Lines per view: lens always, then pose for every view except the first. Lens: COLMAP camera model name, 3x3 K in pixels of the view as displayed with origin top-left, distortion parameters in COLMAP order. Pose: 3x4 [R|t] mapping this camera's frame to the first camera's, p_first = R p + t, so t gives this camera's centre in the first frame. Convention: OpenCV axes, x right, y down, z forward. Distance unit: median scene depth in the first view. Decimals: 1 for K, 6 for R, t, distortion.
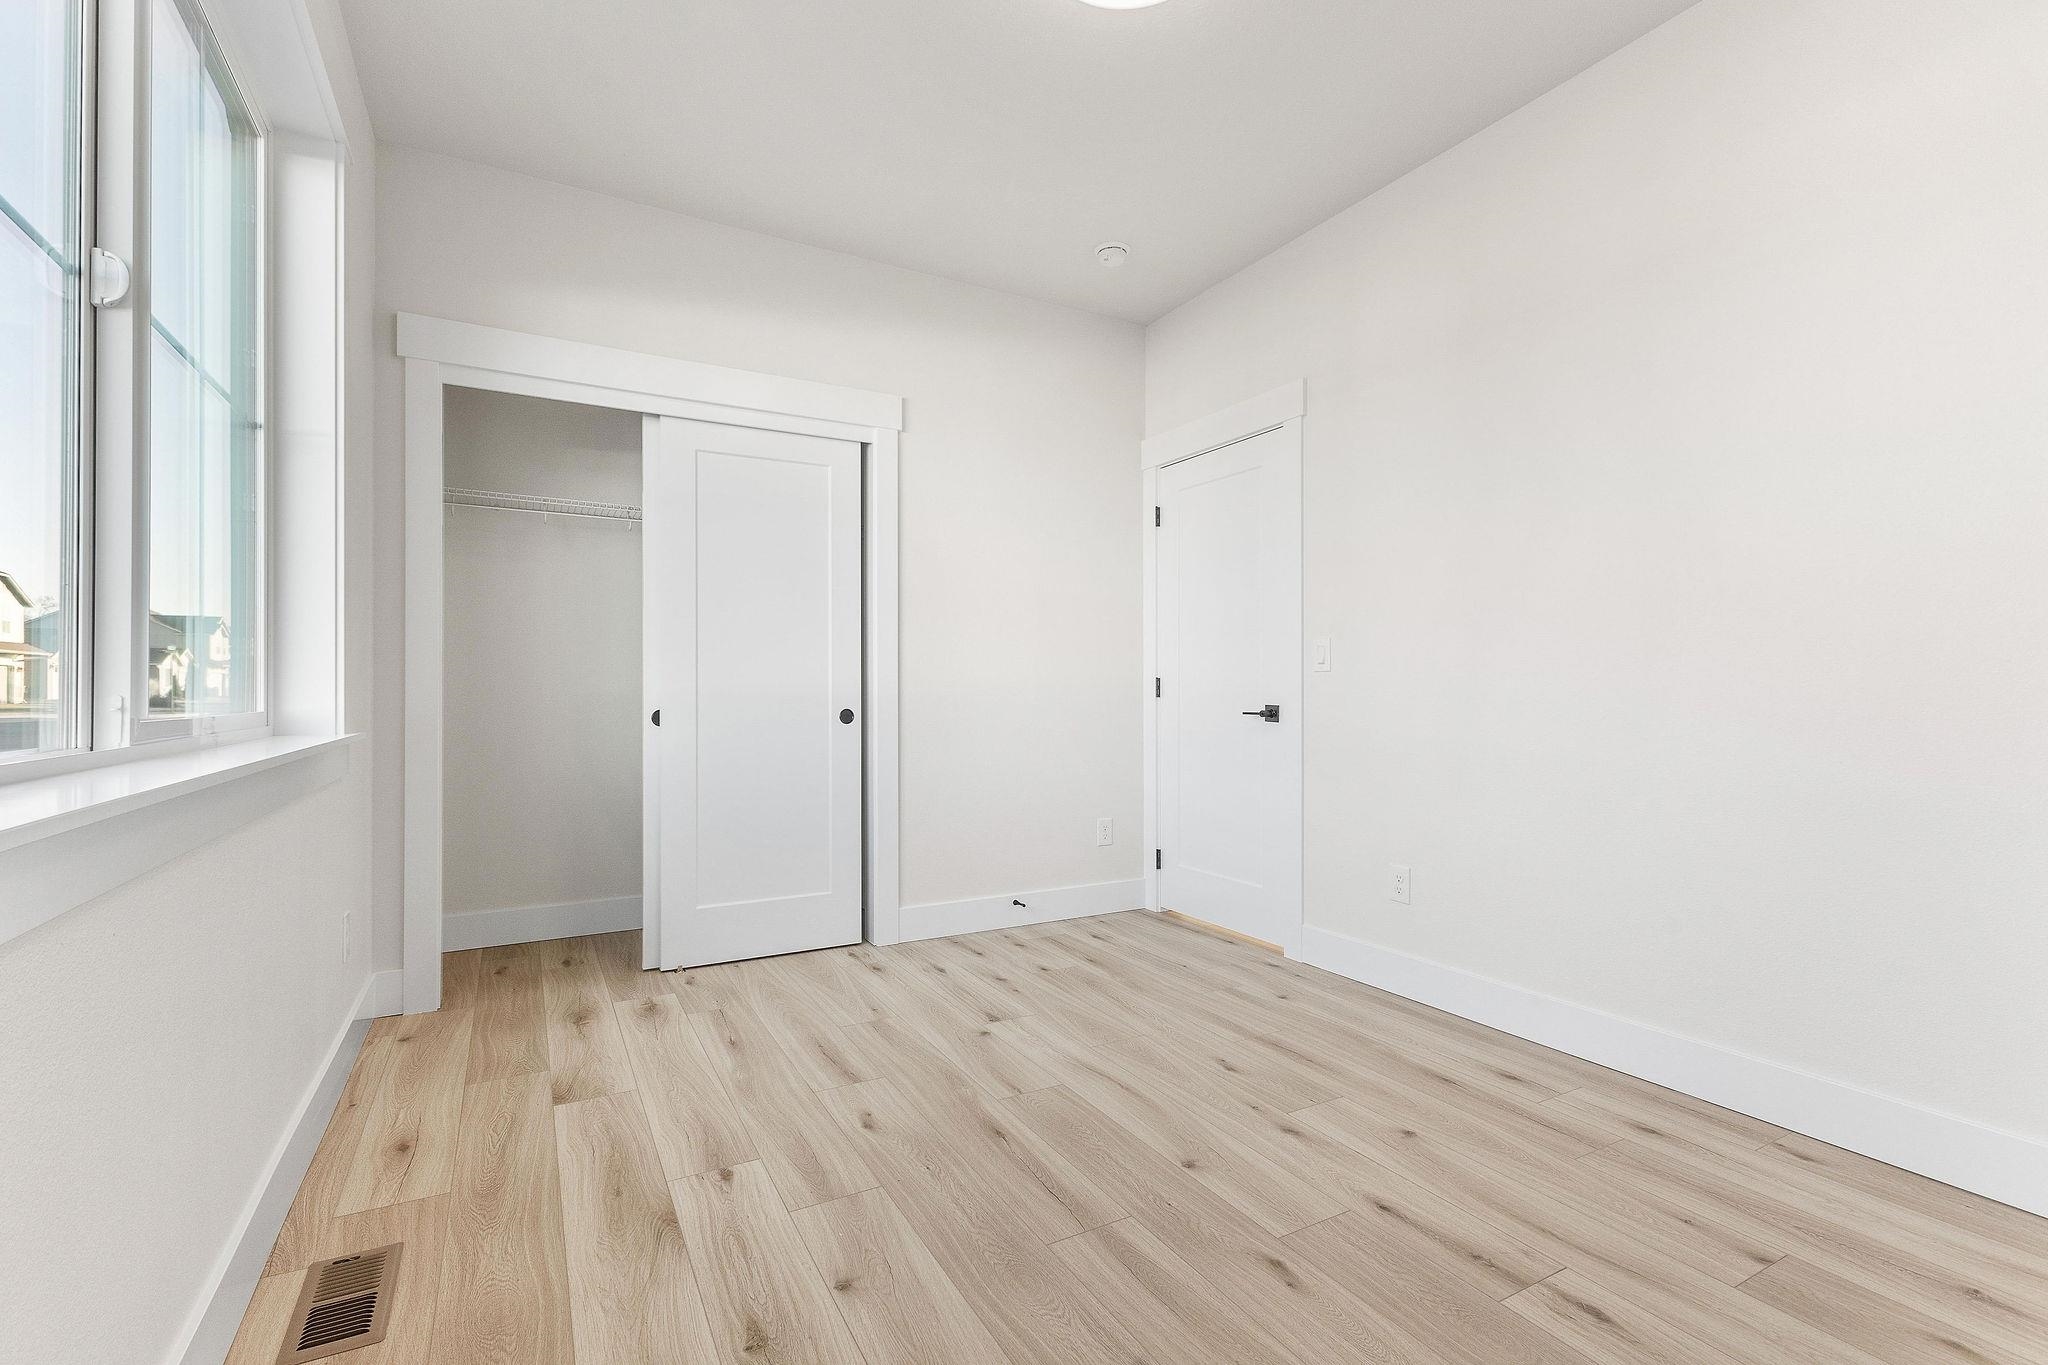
lens RADIAL K [[925.1, 0, 1018.3], [0, 925.1, 671.3], [0, 0, 1]] dist [0.009881, 0.000608]
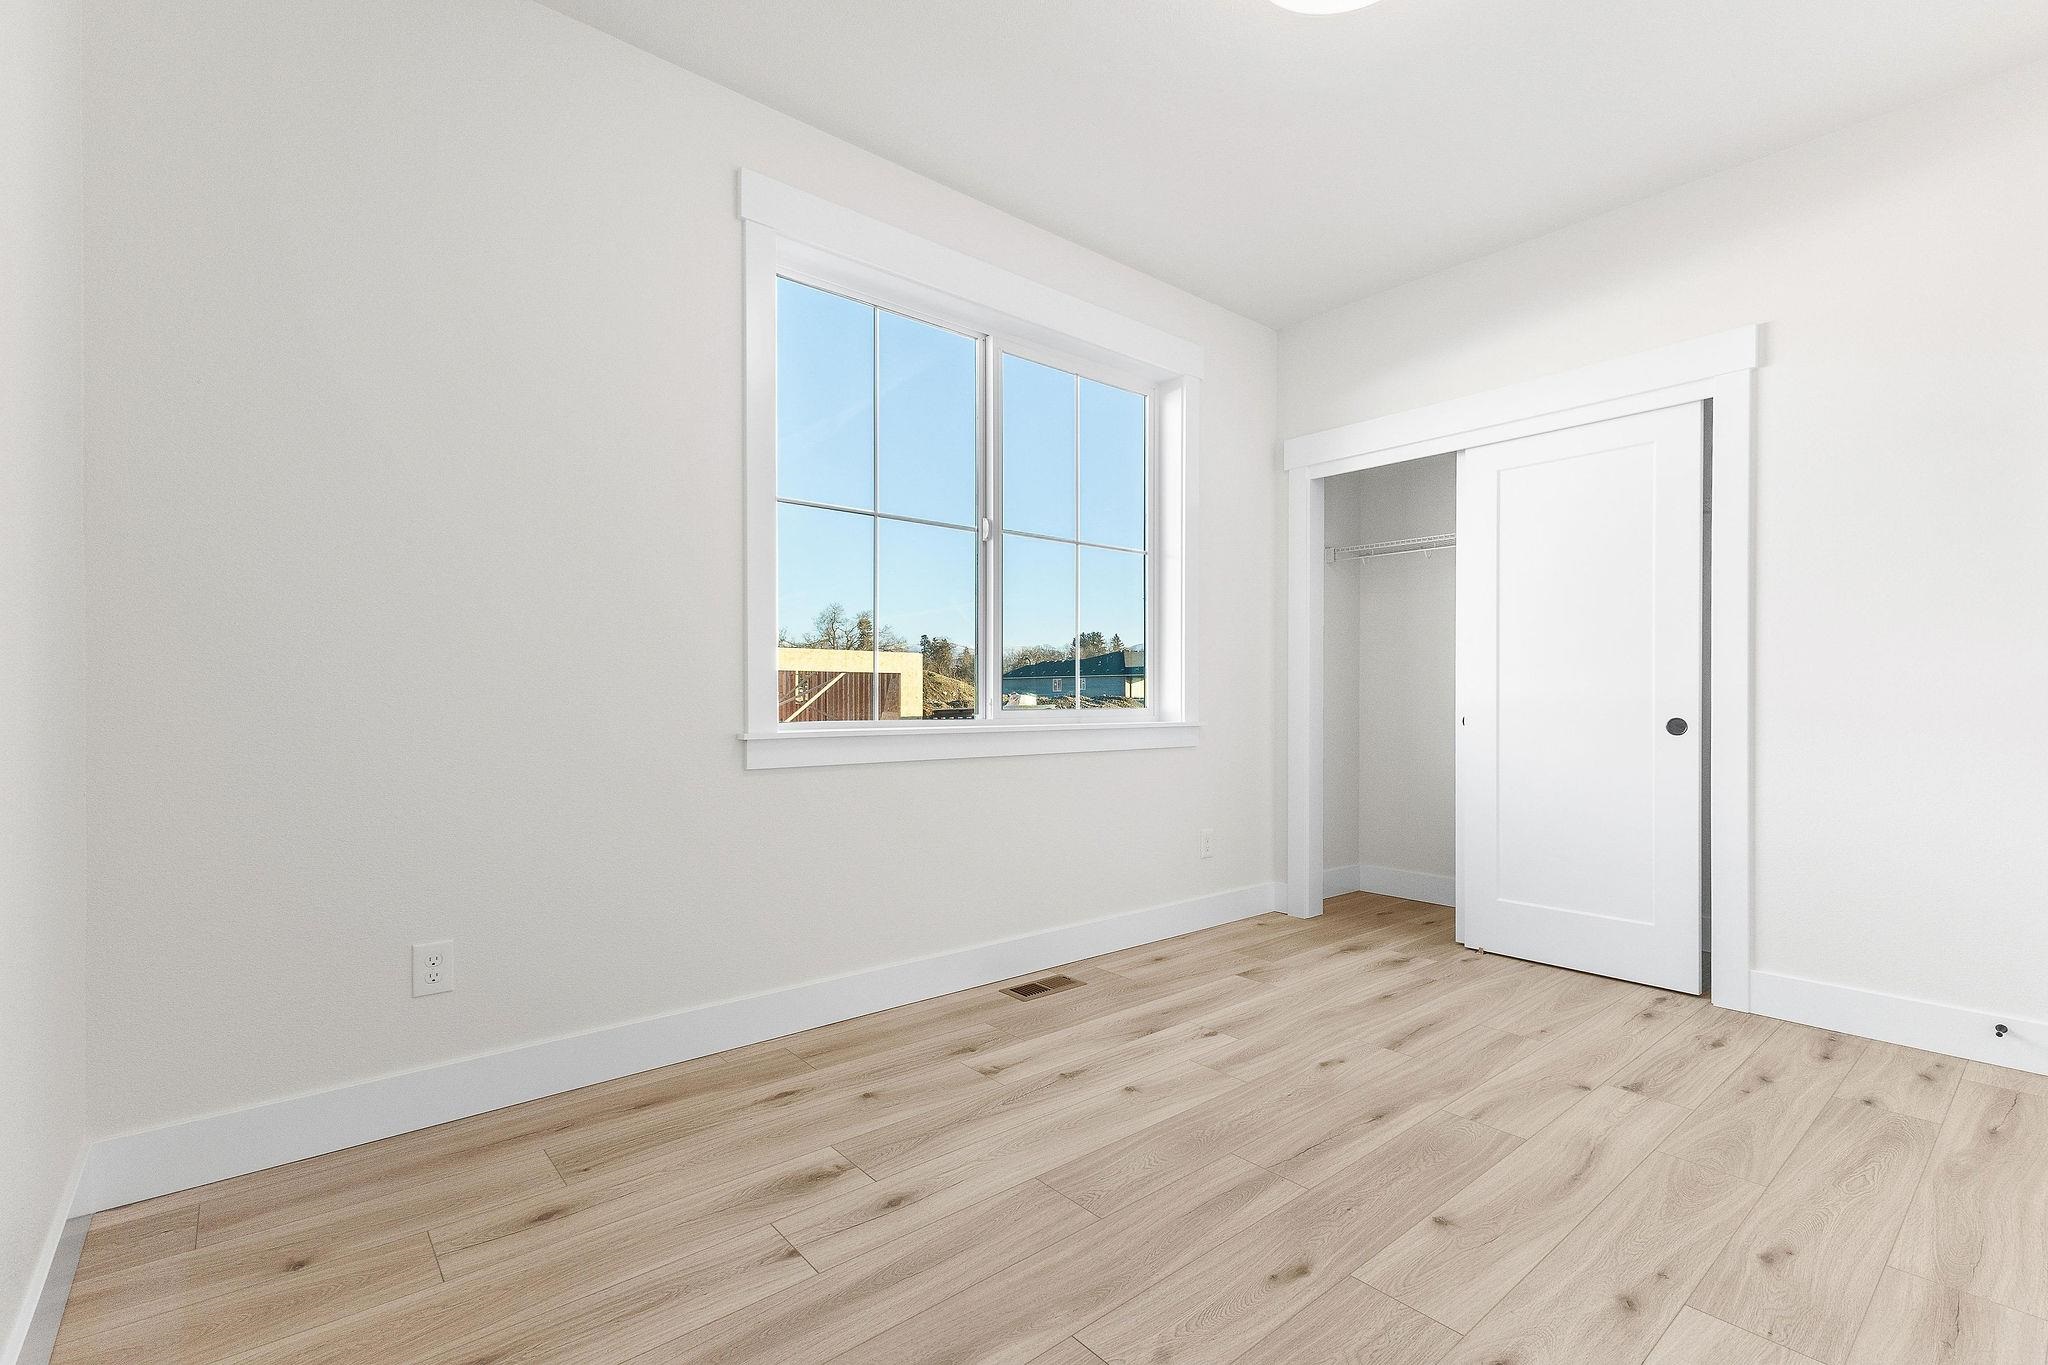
lens RADIAL K [[925.1, 0, 1030.5], [0, 925.1, 694.4], [0, 0, 1]] dist [0.009881, 0.000608]
pose [[0.193577, -0.002971, -0.981081, 0.750944], [0.018903, 0.999821, 0.000702, 0.008114], [0.980903, -0.018682, 0.193598, 0.333079]]
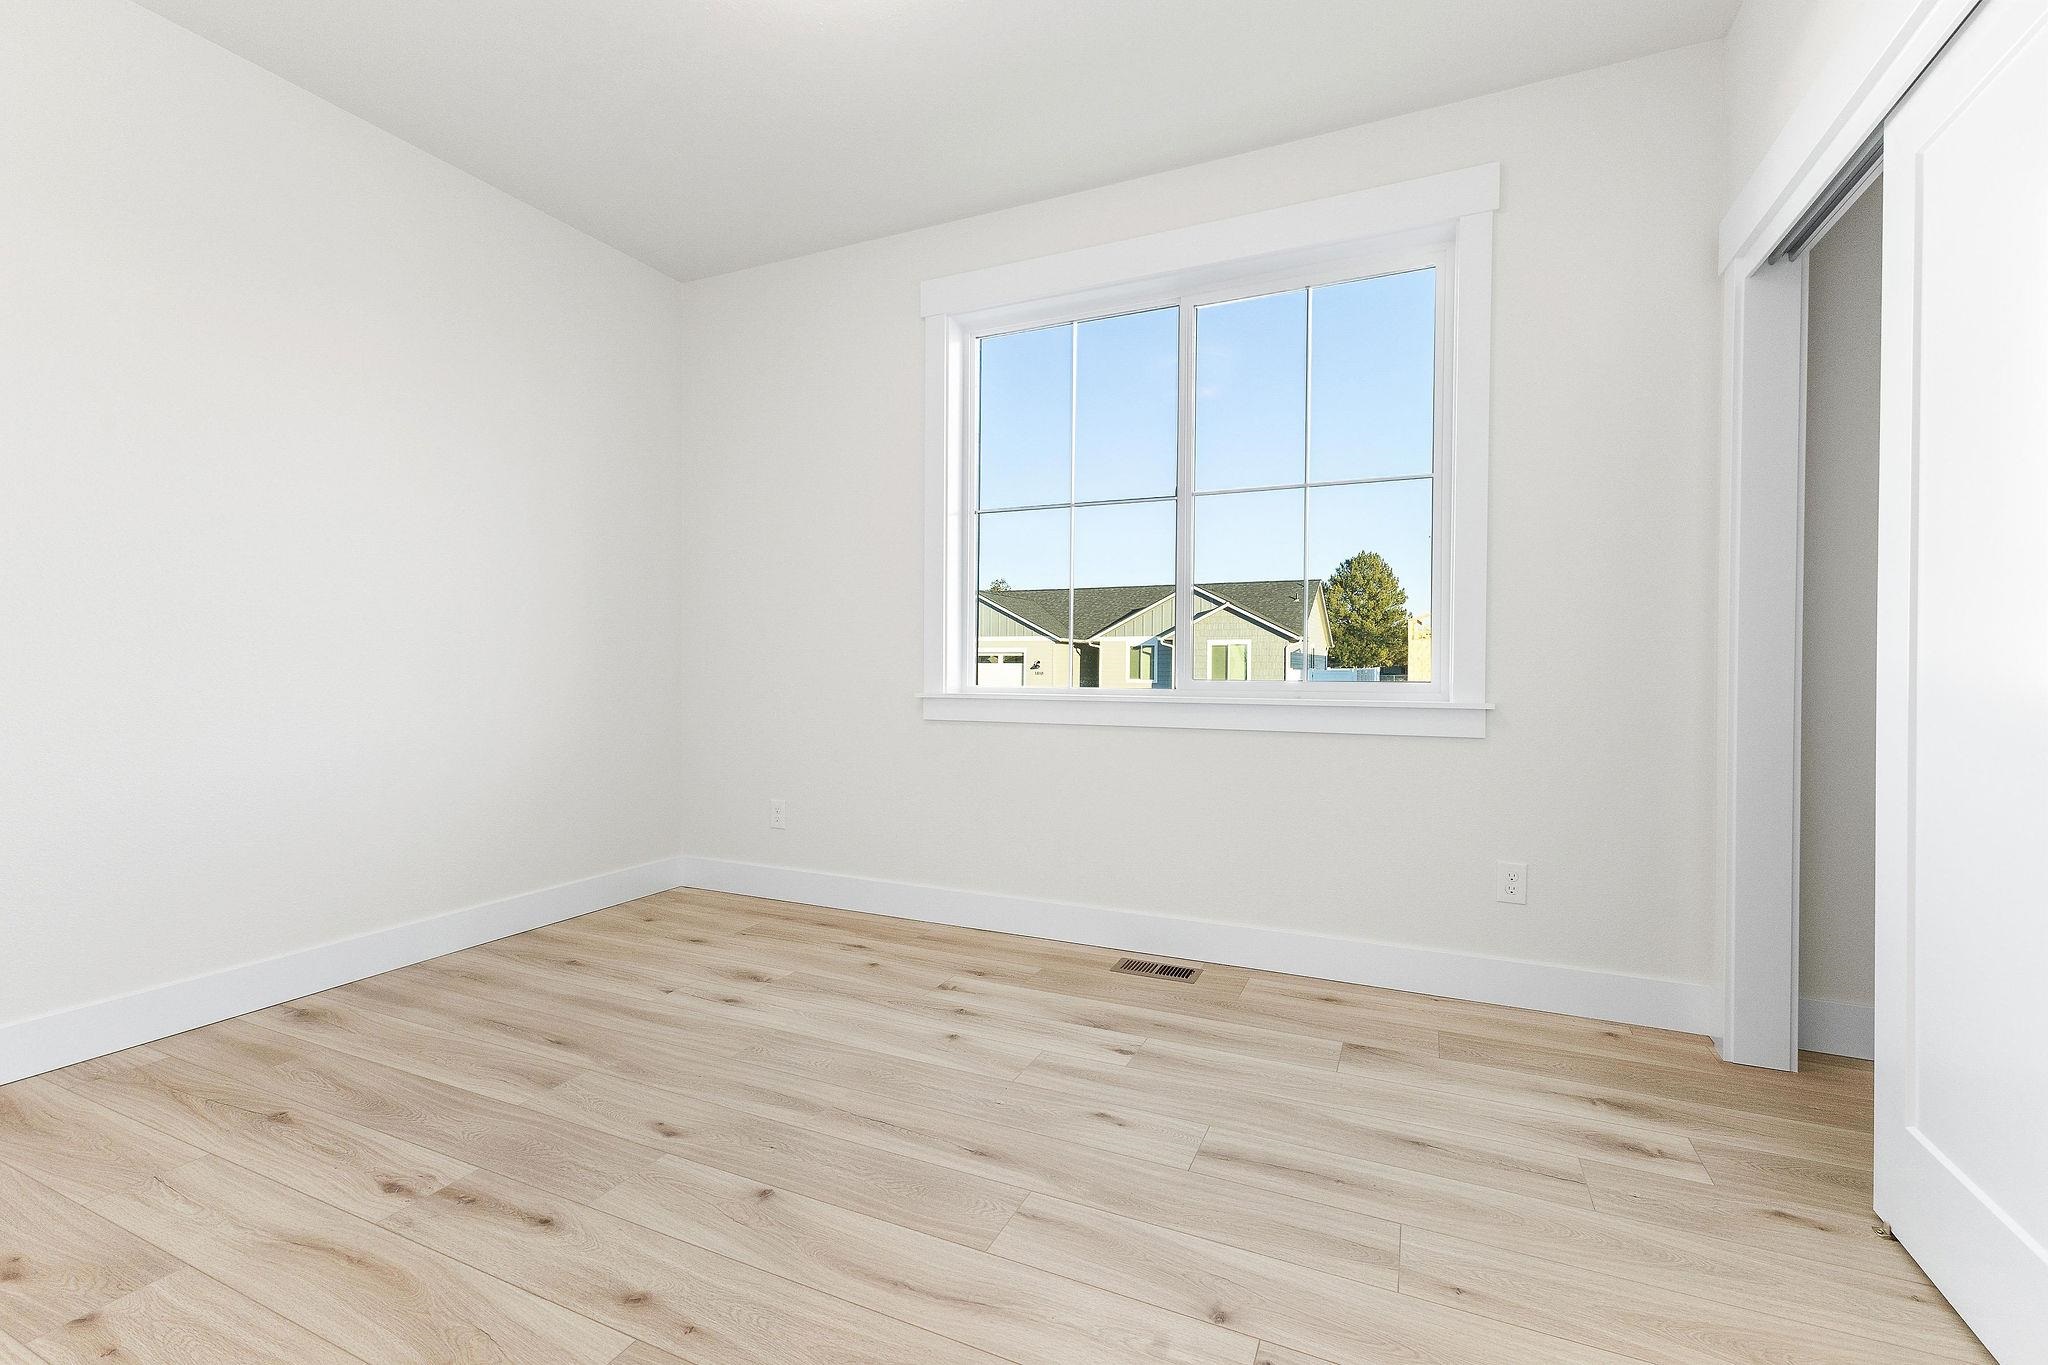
lens RADIAL K [[925.1, 0, 1024.0], [0, 925.1, 682.8], [0, 0, 1]] dist [0.009881, 0.000608]
pose [[-0.825606, 0.007154, -0.564202, 0.361480], [0.009146, 0.999958, -0.000703, 0.031575], [0.564173, -0.005741, -0.825636, 1.419413]]
